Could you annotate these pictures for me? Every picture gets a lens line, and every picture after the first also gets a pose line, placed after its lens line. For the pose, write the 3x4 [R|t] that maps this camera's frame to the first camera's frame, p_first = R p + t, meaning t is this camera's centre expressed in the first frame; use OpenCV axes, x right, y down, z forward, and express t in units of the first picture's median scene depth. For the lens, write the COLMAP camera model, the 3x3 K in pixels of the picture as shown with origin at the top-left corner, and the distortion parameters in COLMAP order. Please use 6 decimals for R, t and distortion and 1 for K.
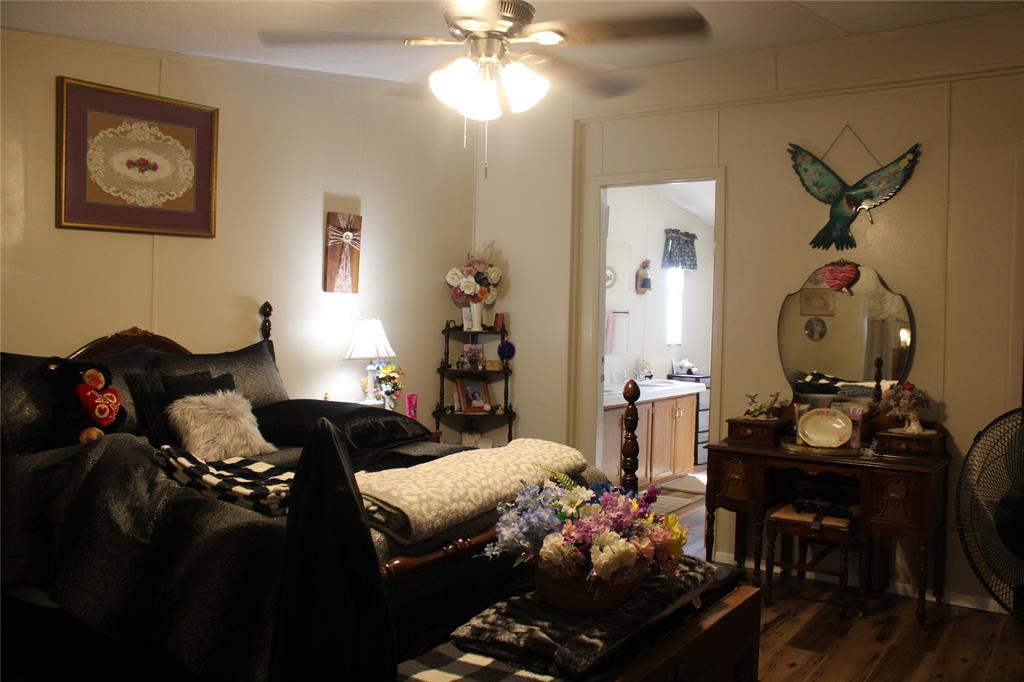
lens RADIAL K [[858.3, 0, 512.0], [0, 858.3, 341.0], [0, 0, 1]] dist [-0.107577, 0.001835]
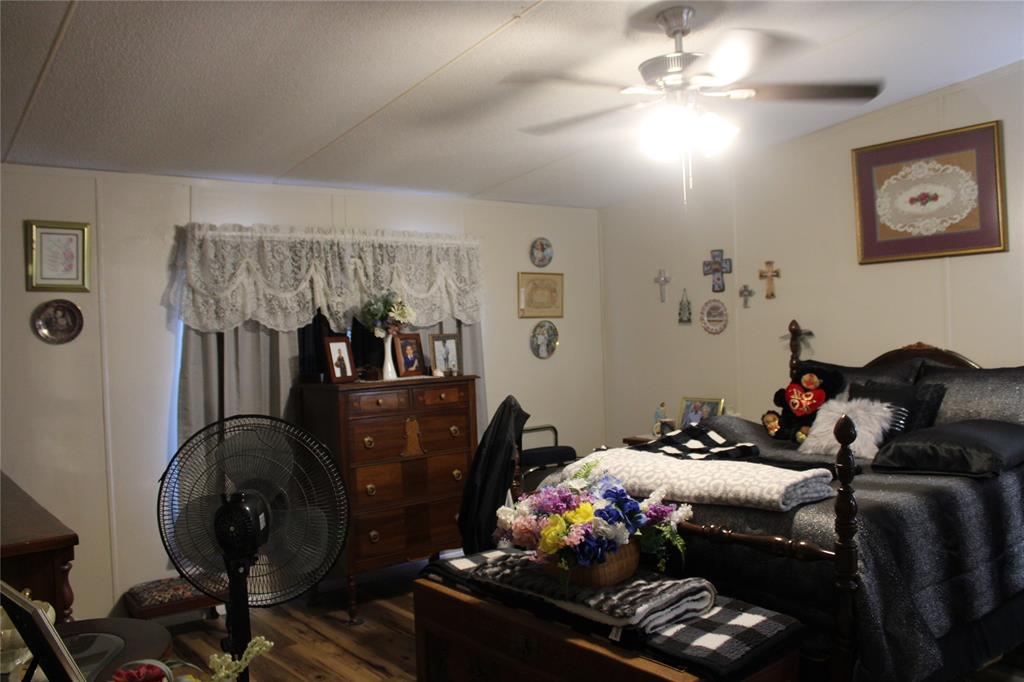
lens RADIAL K [[858.3, 0, 512.0], [0, 858.3, 341.0], [0, 0, 1]] dist [-0.107577, 0.001835]
pose [[-0.295766, -0.010206, -0.955206, 0.793406], [-0.022870, 0.999732, -0.003601, -0.001759], [0.954987, 0.020781, -0.295920, 0.806346]]
